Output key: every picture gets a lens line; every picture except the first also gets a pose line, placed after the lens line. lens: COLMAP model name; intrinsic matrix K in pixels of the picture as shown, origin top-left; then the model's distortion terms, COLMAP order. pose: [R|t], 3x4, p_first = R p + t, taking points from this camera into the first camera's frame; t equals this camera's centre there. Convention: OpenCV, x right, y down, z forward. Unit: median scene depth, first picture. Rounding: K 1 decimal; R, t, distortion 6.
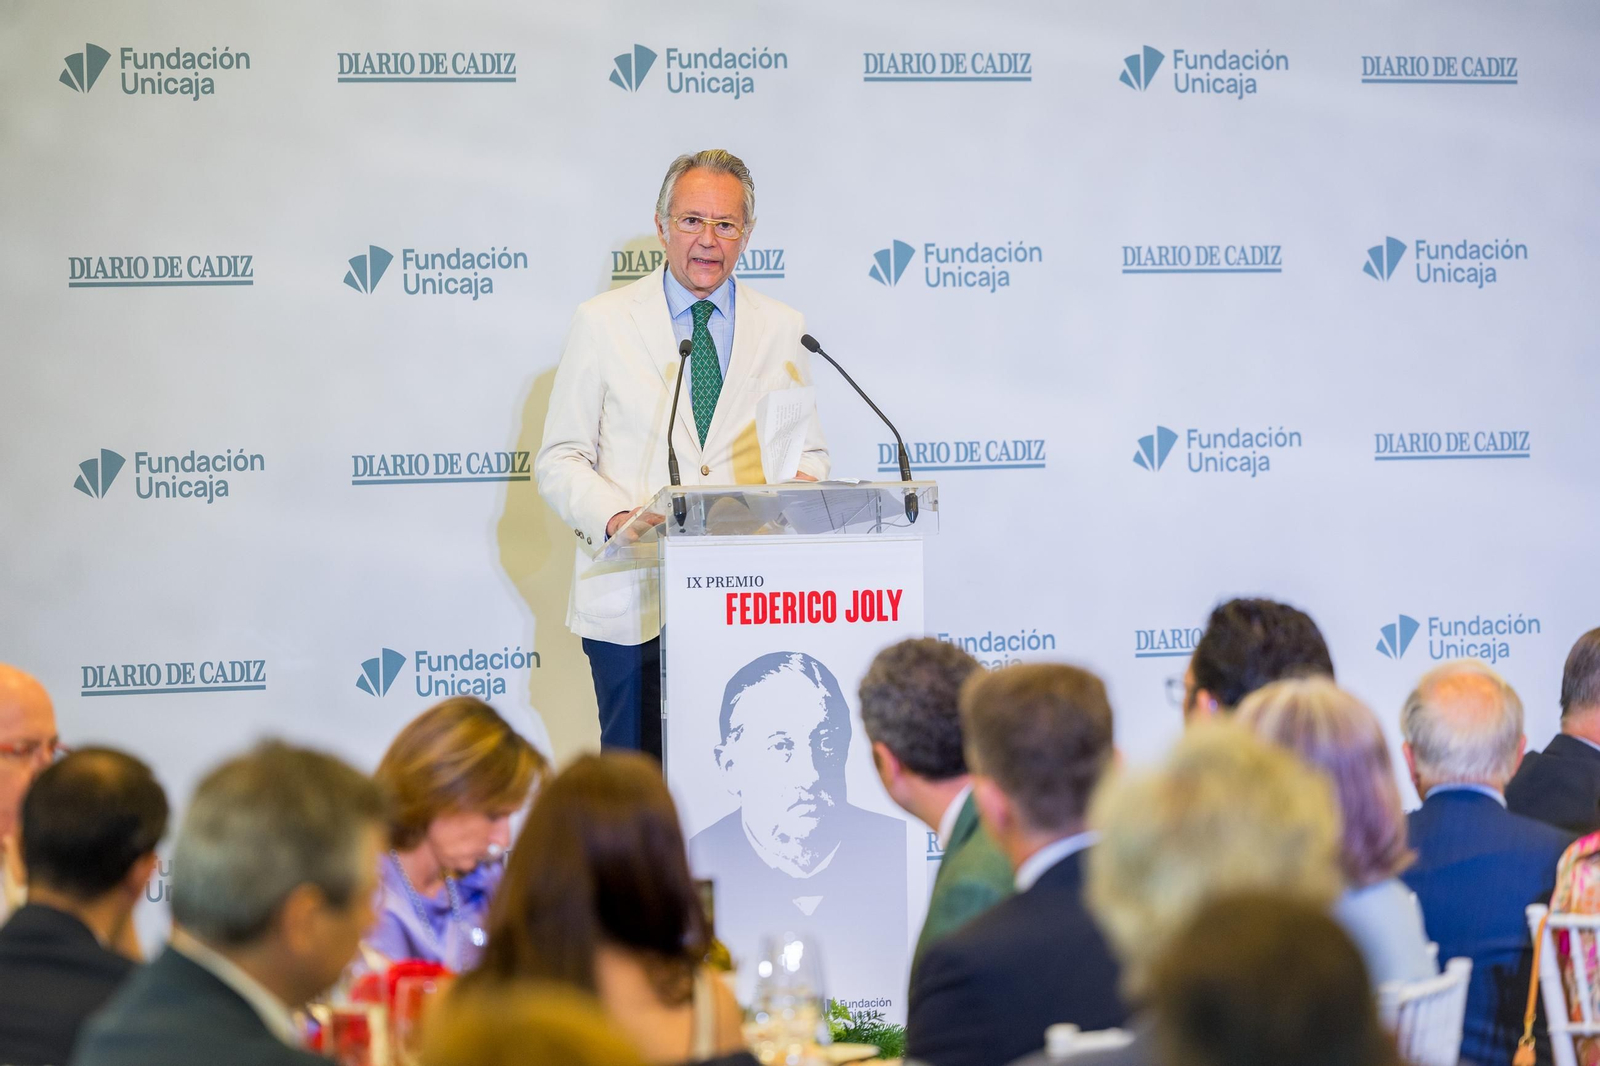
lens RADIAL K [[7330.7, 0, 793.4], [0, 7330.7, 524.6], [0, 0, 1]] dist [-0.053934, 0.000000]
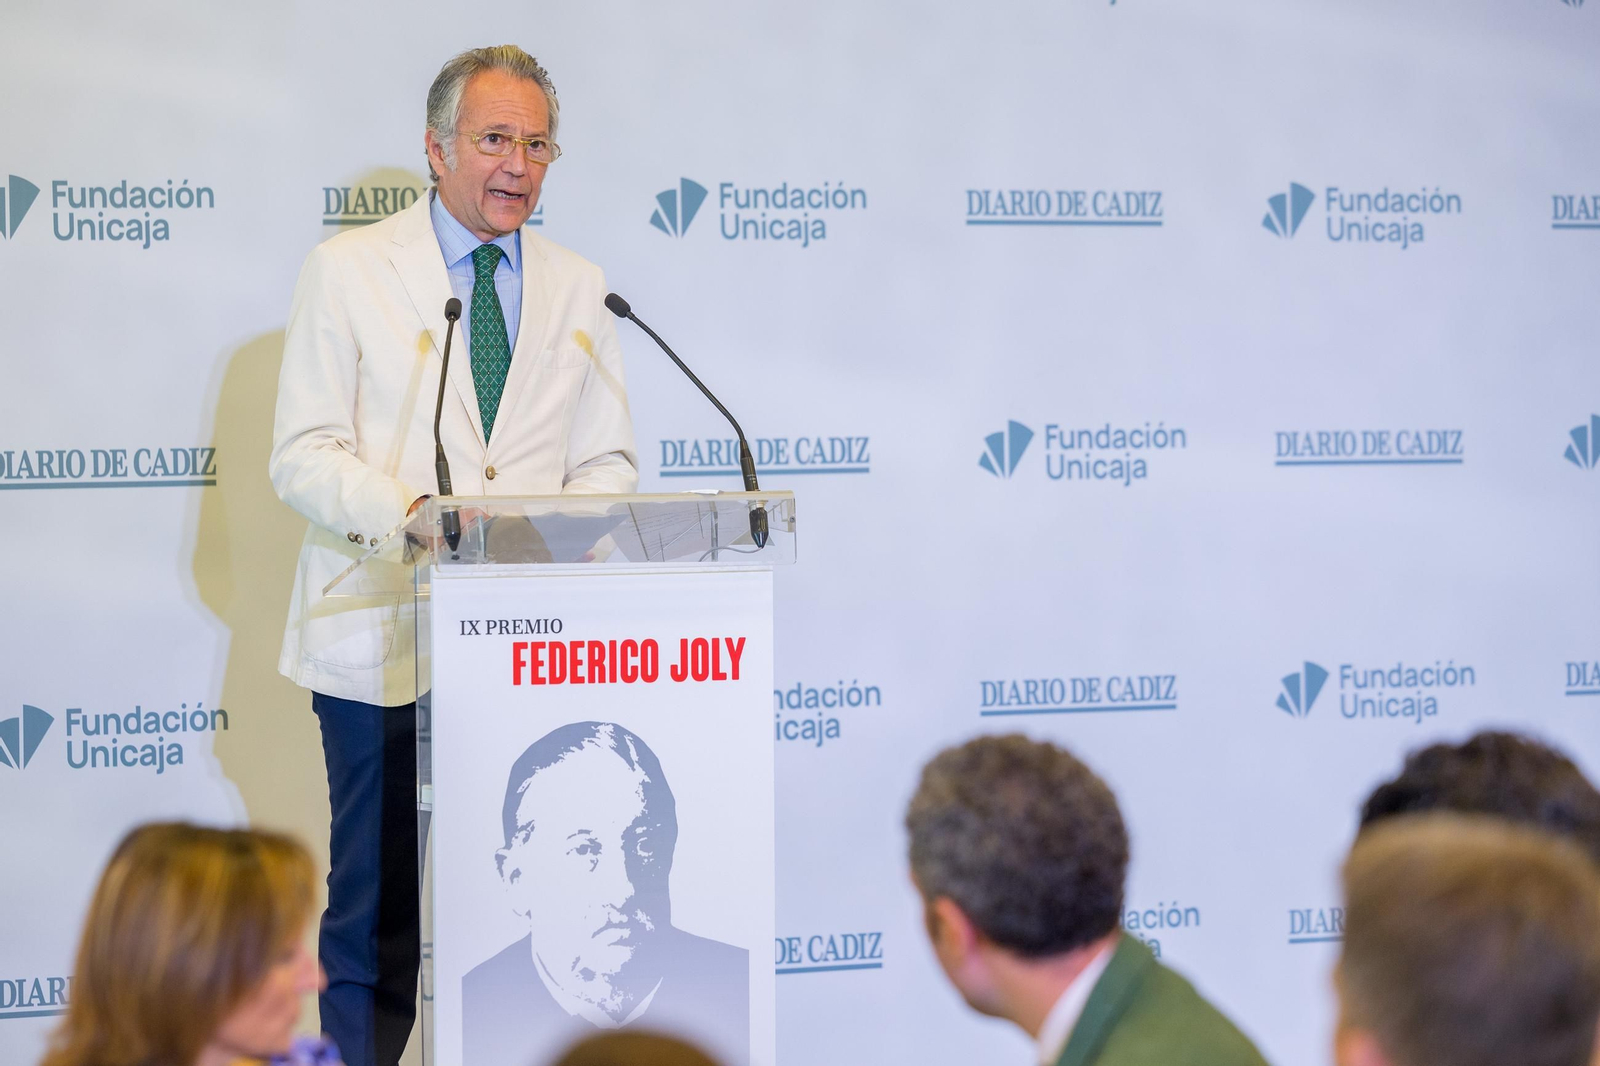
lens RADIAL K [[6770.0, 0, 692.2], [0, 6770.0, 525.8], [0, 0, 1]] dist [-0.012974, 0.000000]
pose [[0.997878, 0.005712, 0.064867, -0.032768], [-0.005795, 0.999983, 0.001096, -0.002938], [-0.064860, -0.001470, 0.997893, 0.297597]]
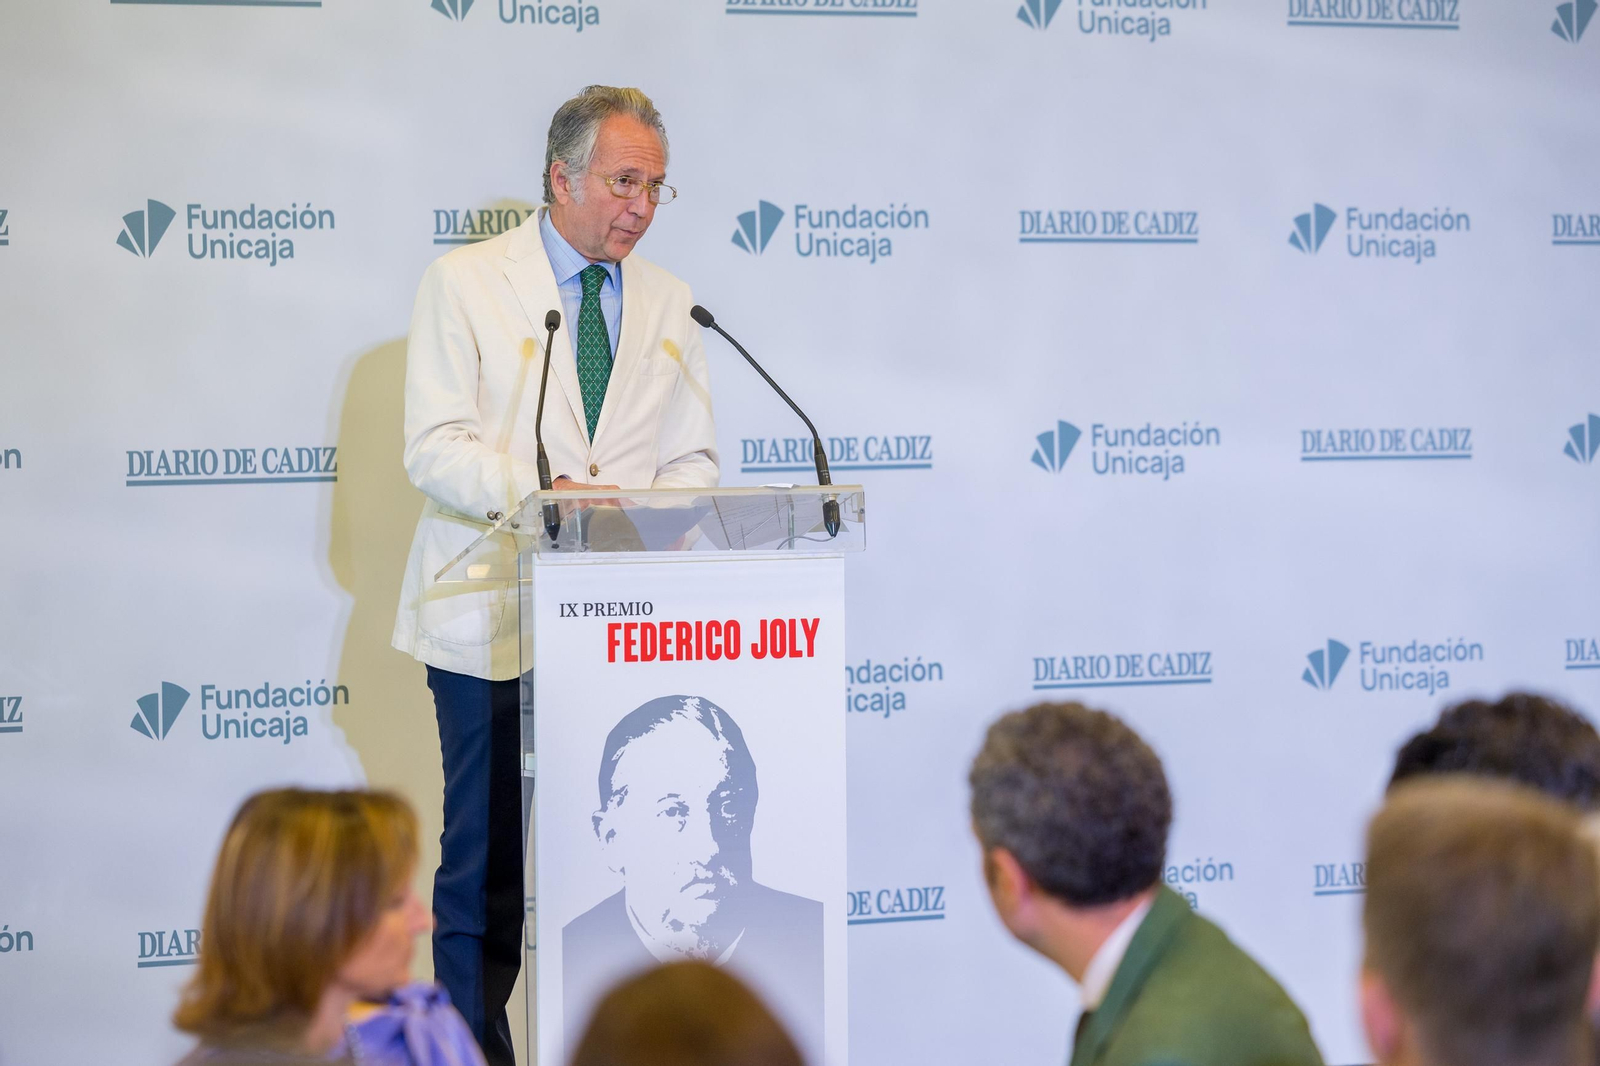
lens RADIAL K [[6181.2, 0, 790.4], [0, 6181.2, 528.3], [0, 0, 1]] dist [-0.006384, 0.000000]
pose [[0.997663, 0.003133, 0.068251, -0.033051], [-0.003338, 0.999990, 0.002886, -0.002929], [-0.068241, -0.003107, 0.997664, 0.295254]]
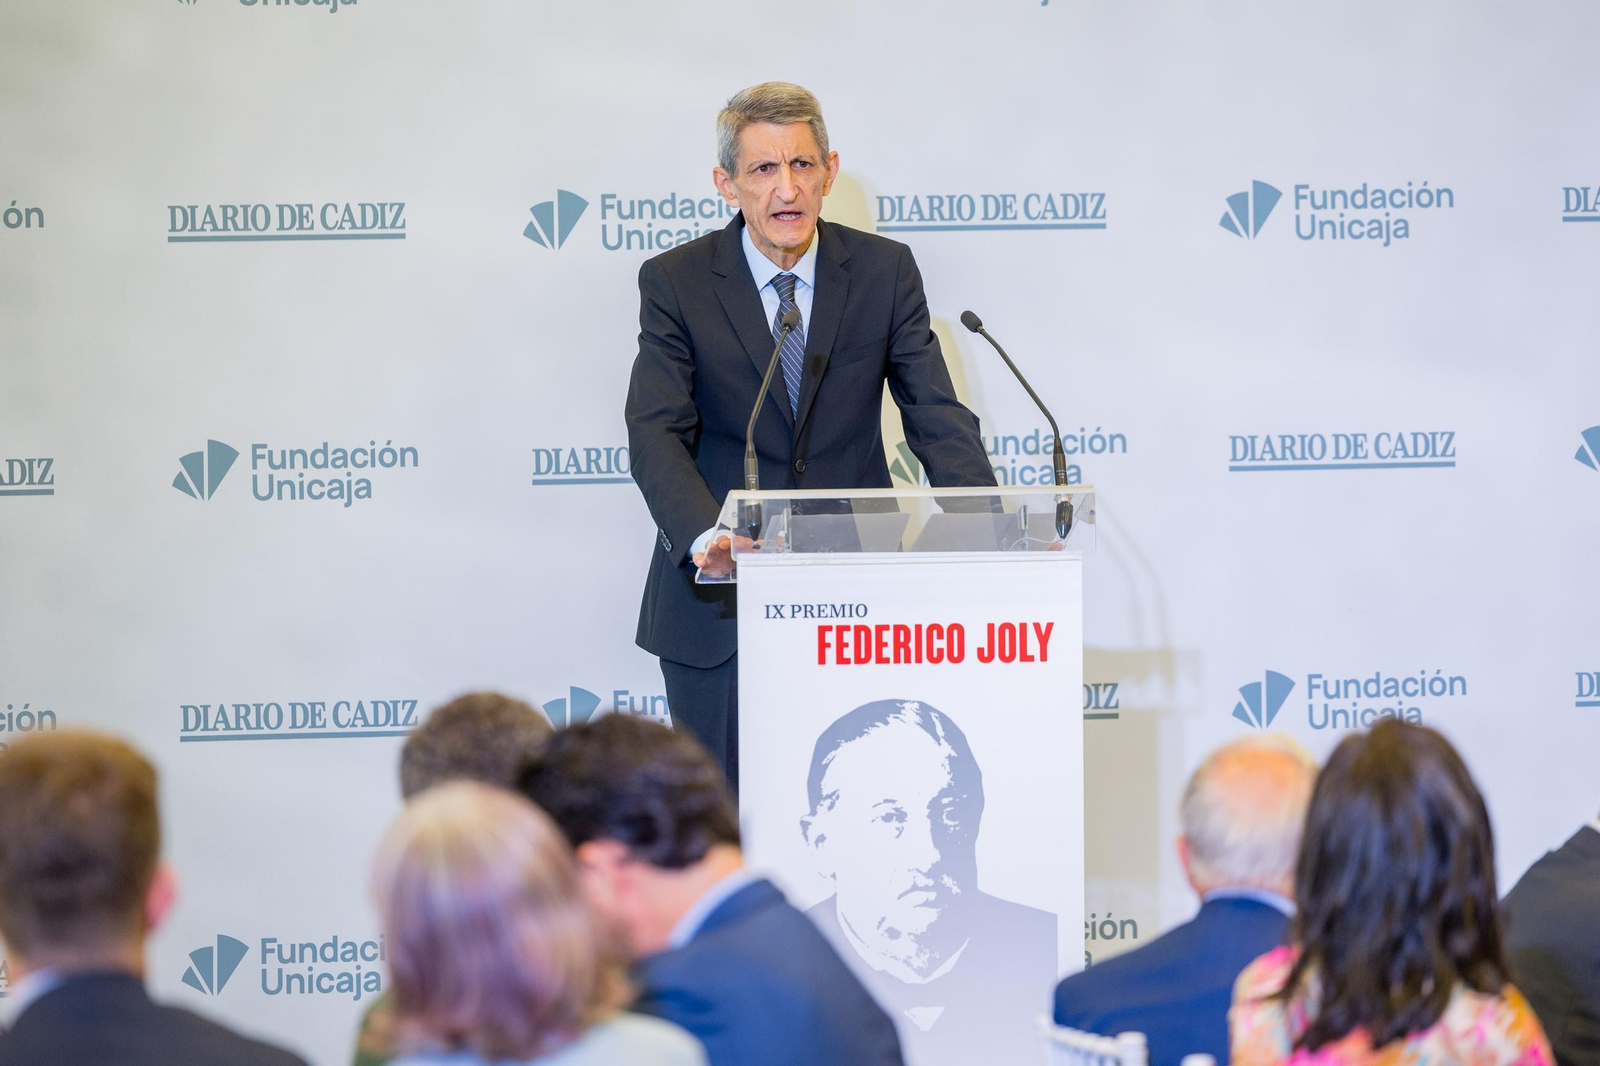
lens RADIAL K [[8522.5, 0, 798.5], [0, 8522.5, 537.1], [0, 0, 1]] dist [-0.067201, 0.000000]
pose [[0.971668, 0.006556, -0.236260, 0.192959], [-0.005679, 0.999974, 0.004393, -0.003995], [0.236283, -0.002927, 0.971680, 0.090808]]
